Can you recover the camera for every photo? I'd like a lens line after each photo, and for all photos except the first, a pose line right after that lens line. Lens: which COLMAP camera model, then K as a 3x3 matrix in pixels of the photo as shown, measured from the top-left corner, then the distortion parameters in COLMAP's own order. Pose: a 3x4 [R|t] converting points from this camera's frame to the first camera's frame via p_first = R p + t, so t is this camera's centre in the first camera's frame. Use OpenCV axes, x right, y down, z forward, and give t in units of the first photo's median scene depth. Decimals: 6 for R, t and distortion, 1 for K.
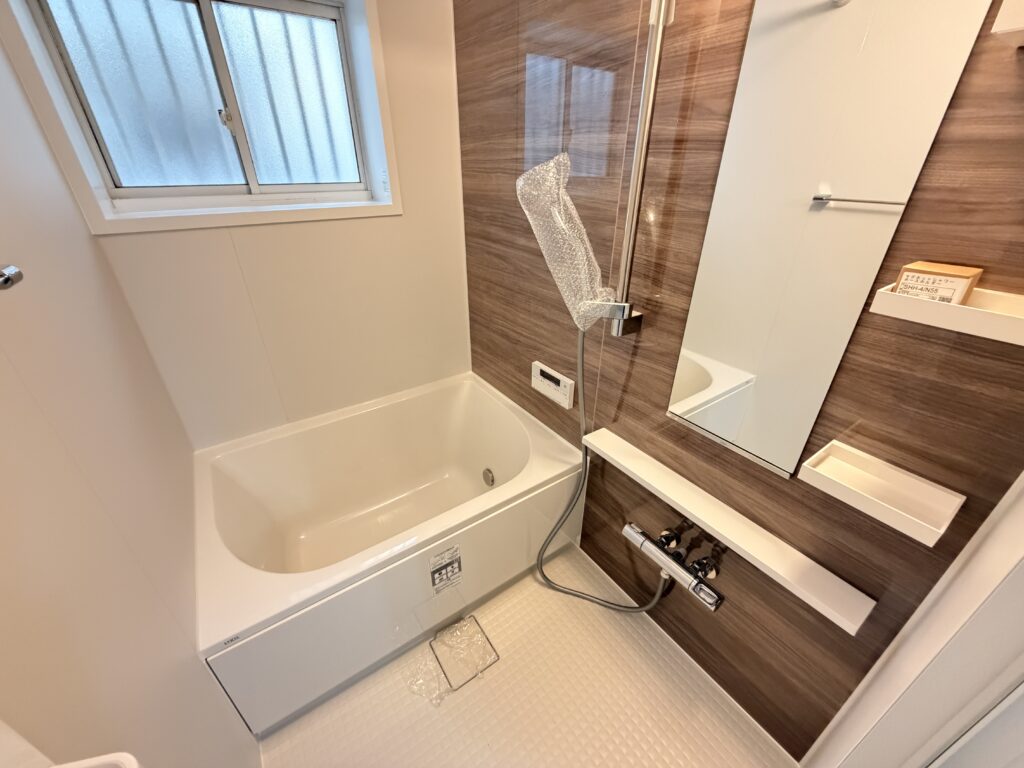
lens RADIAL K [[407.4, 0, 508.9], [0, 407.4, 383.5], [0, 0, 1]] dist [-0.001742, -0.000019]
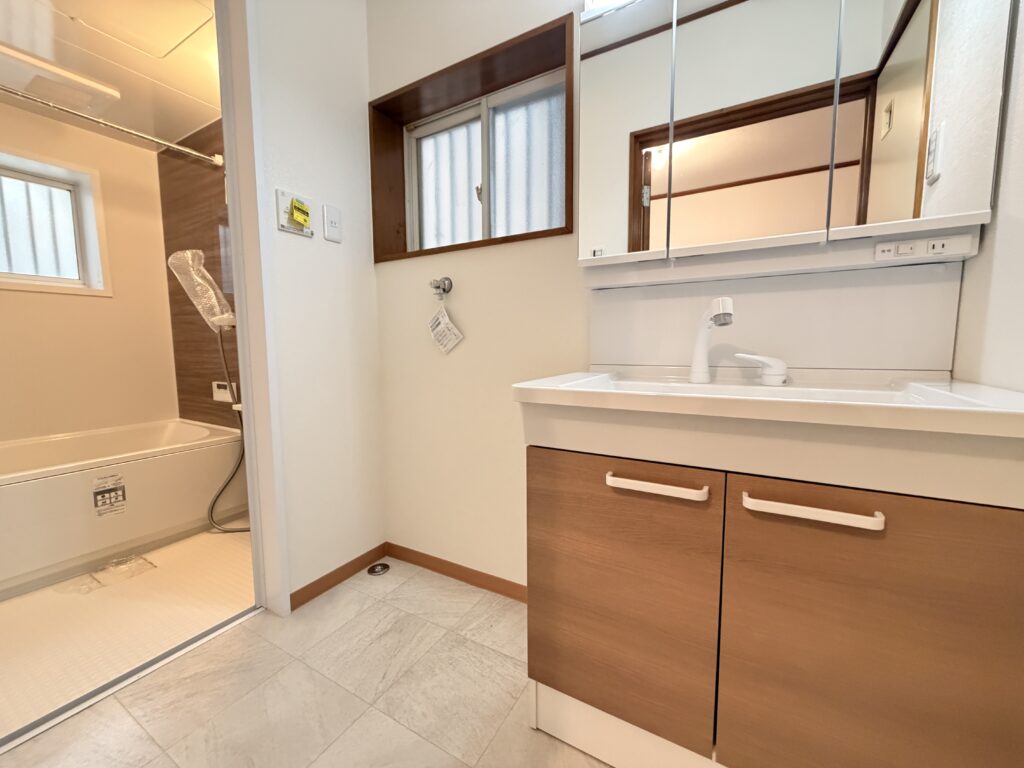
lens RADIAL K [[407.4, 0, 515.4], [0, 407.4, 384.7], [0, 0, 1]] dist [-0.001742, -0.000019]
pose [[0.899540, -0.039198, 0.435076, 0.508051], [0.204728, 0.917645, -0.340609, 0.866722], [-0.385894, 0.395464, 0.833483, -0.860450]]
